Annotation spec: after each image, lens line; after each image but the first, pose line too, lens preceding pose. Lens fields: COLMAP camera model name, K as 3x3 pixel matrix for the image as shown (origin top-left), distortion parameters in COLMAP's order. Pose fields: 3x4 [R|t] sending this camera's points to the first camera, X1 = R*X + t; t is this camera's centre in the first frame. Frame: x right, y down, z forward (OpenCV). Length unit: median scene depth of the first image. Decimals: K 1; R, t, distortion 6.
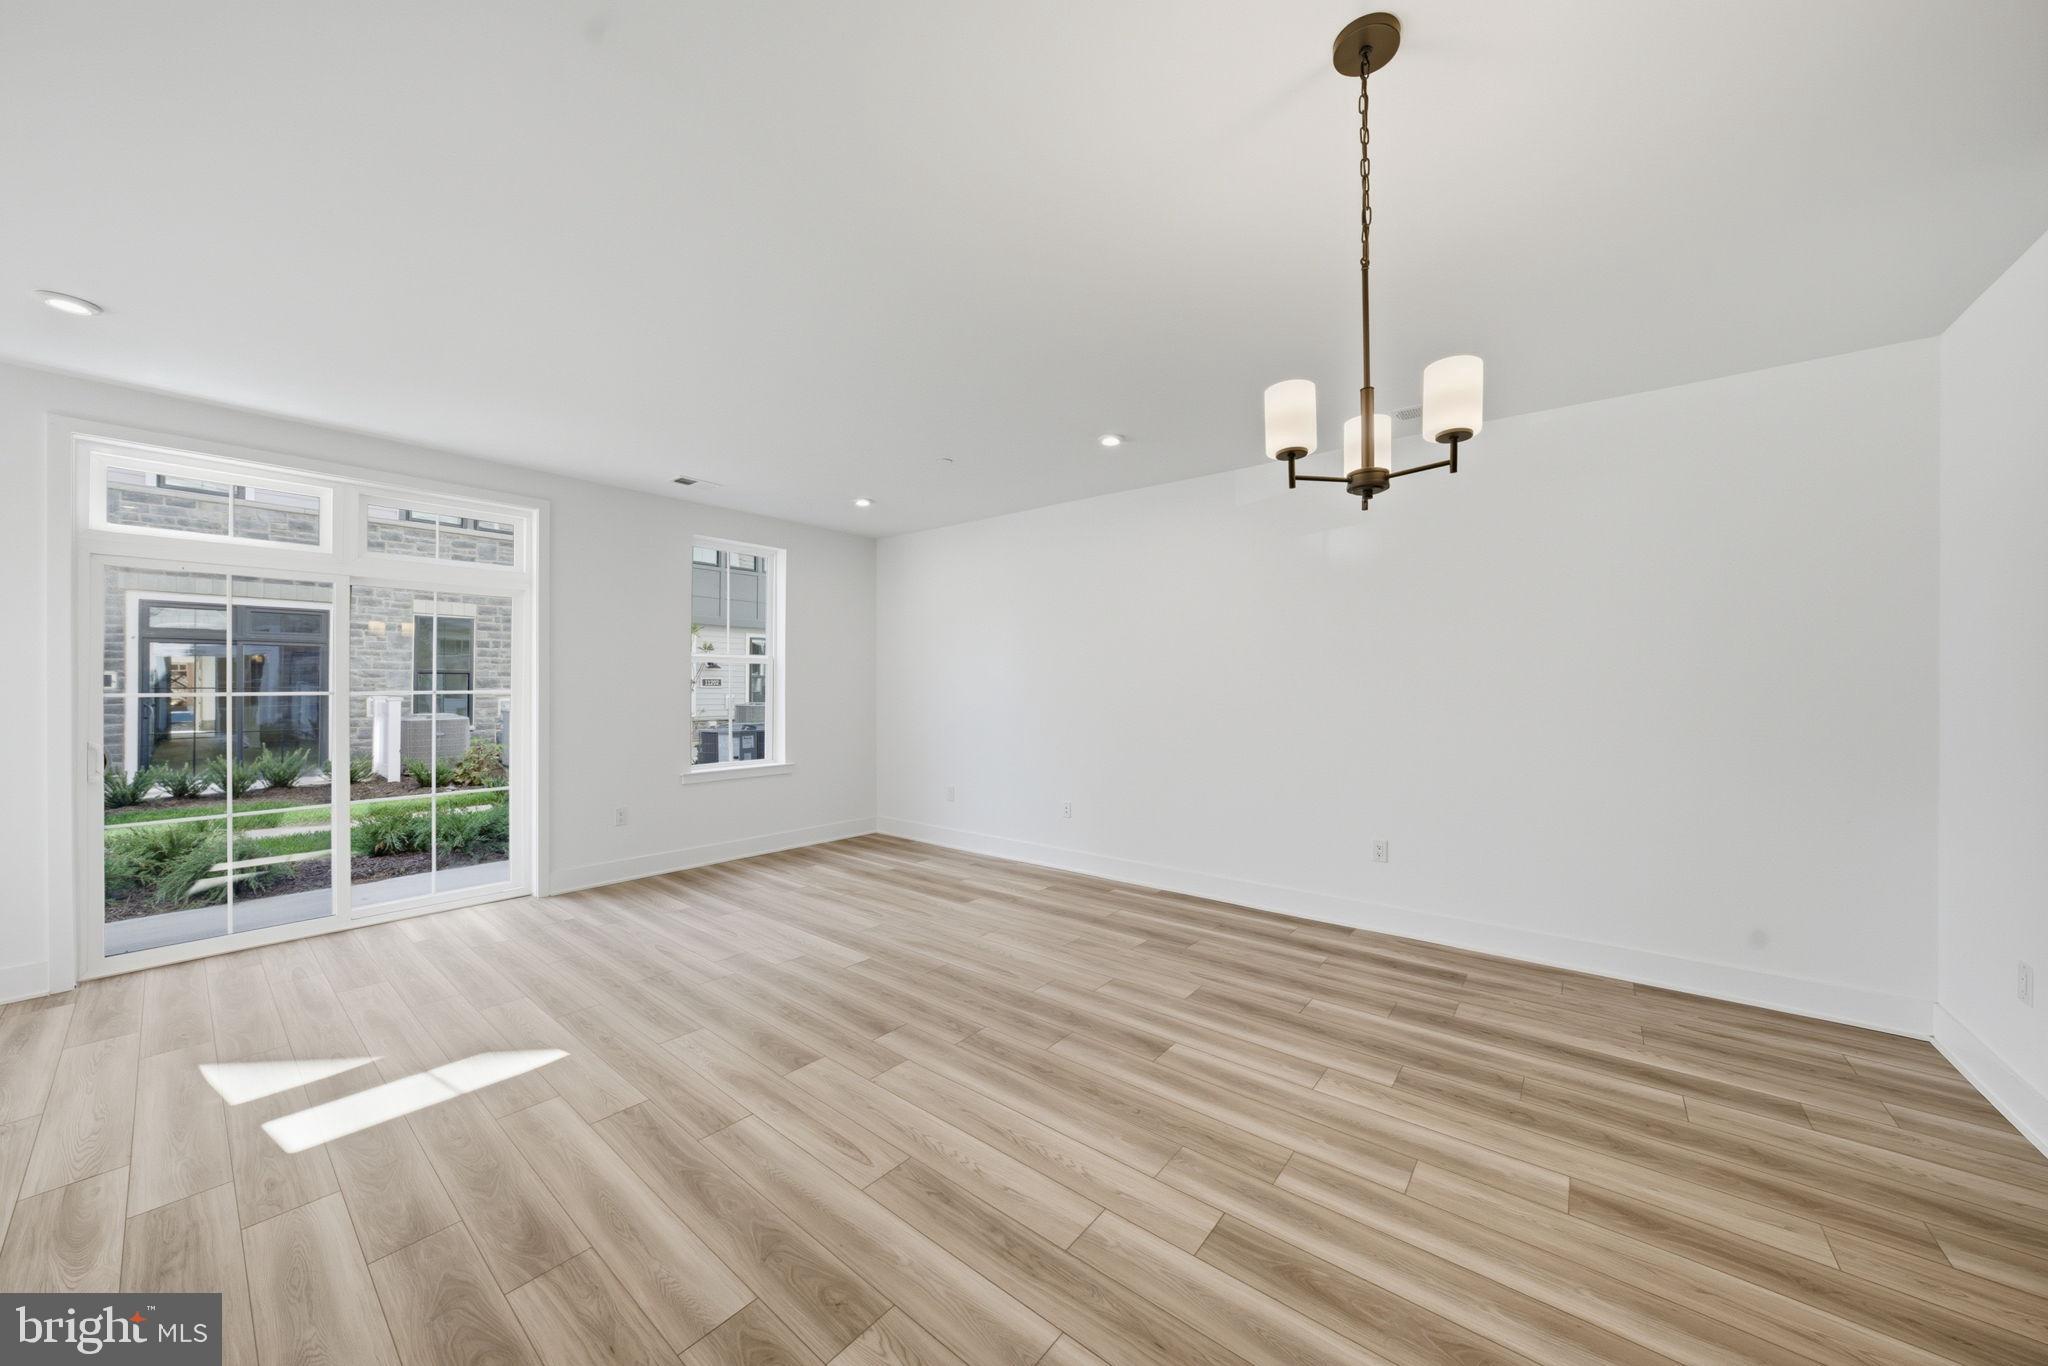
lens RADIAL K [[710.4, 0, 1040.2], [0, 710.4, 678.1], [0, 0, 1]] dist [-0.021314, -0.000033]
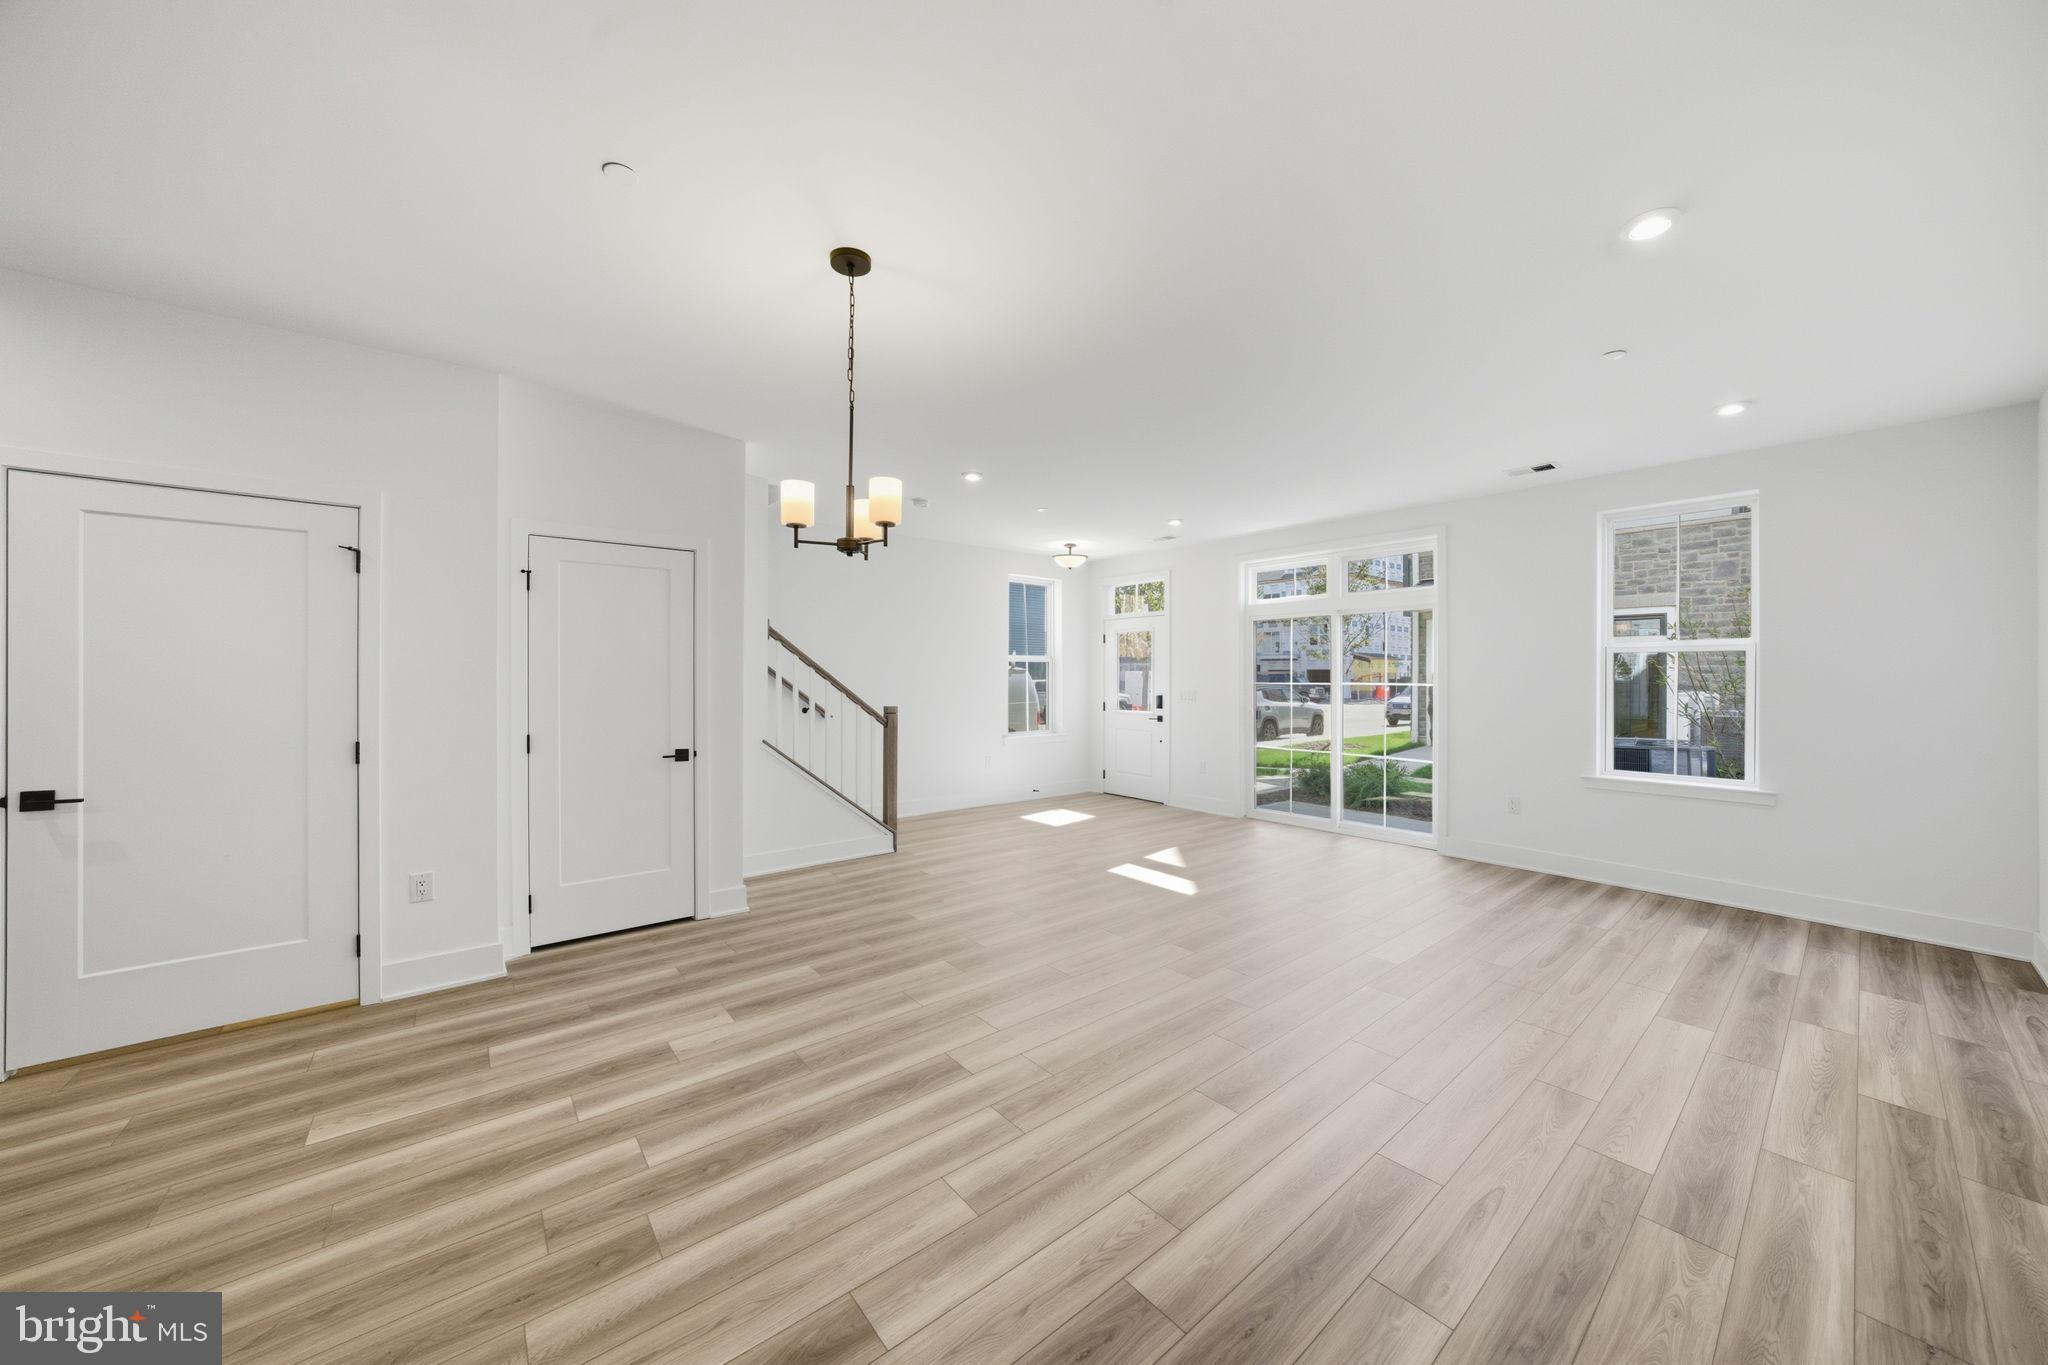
lens RADIAL K [[705.6, 0, 1017.9], [0, 705.6, 677.4], [0, 0, 1]] dist [-0.028566, 0.002256]
pose [[-0.223727, -0.001520, -0.974651, 0.821649], [0.003294, 0.999992, -0.002315, 0.010481], [0.974646, -0.003729, -0.223720, 0.742172]]
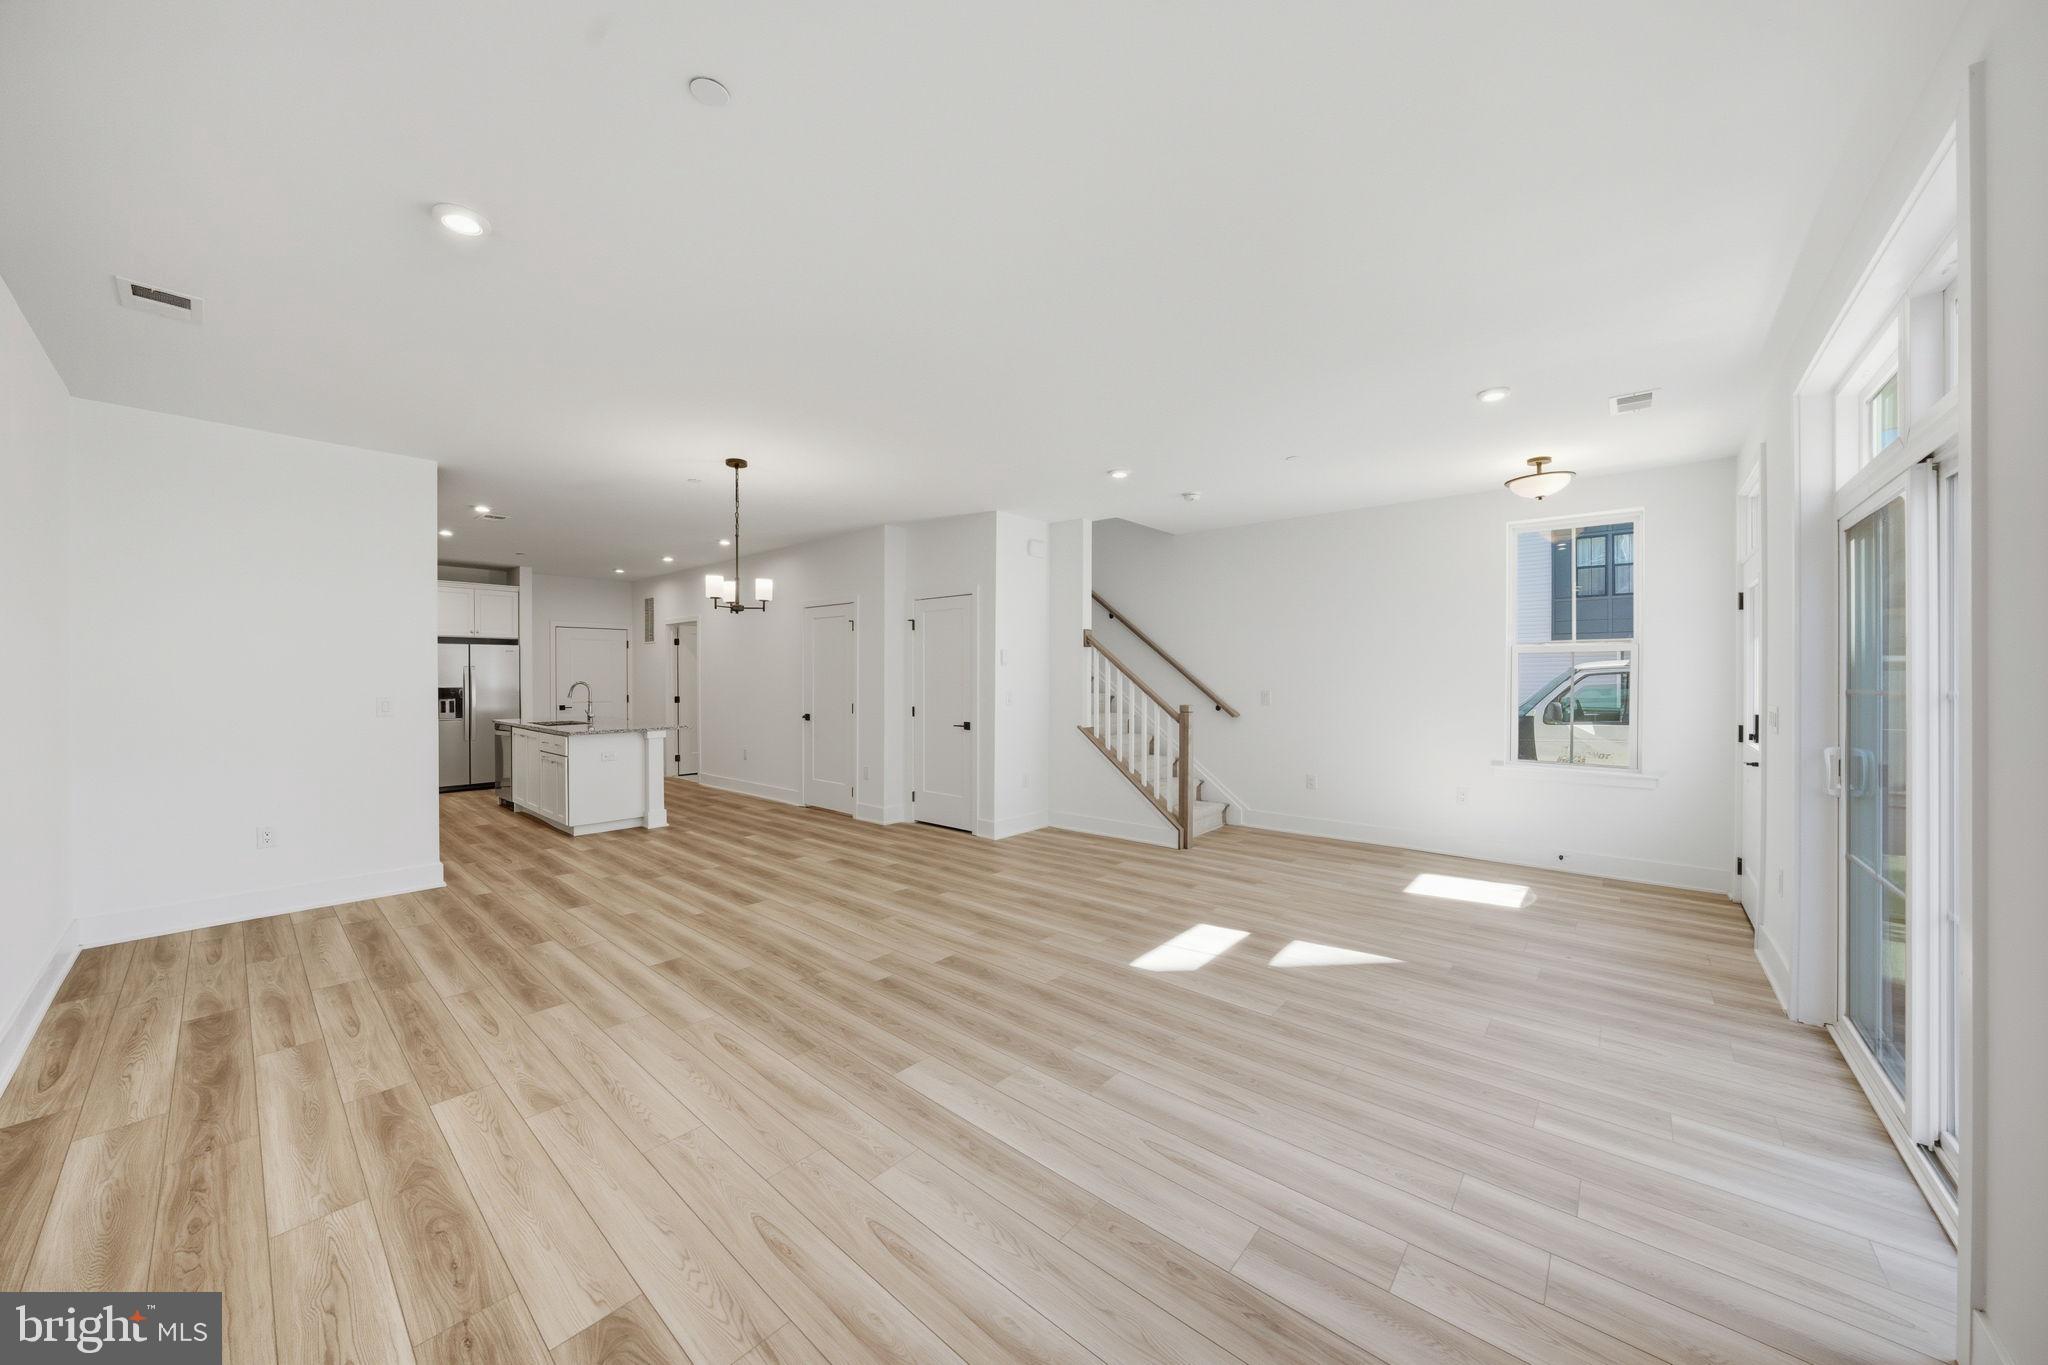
lens RADIAL K [[710.4, 0, 1040.2], [0, 710.4, 677.6], [0, 0, 1]] dist [-0.021314, -0.000033]
pose [[-0.999182, -0.002448, 0.040354, -0.421843], [-0.002570, 0.999992, -0.002974, 0.015748], [-0.040346, -0.003075, -0.999181, 1.739858]]
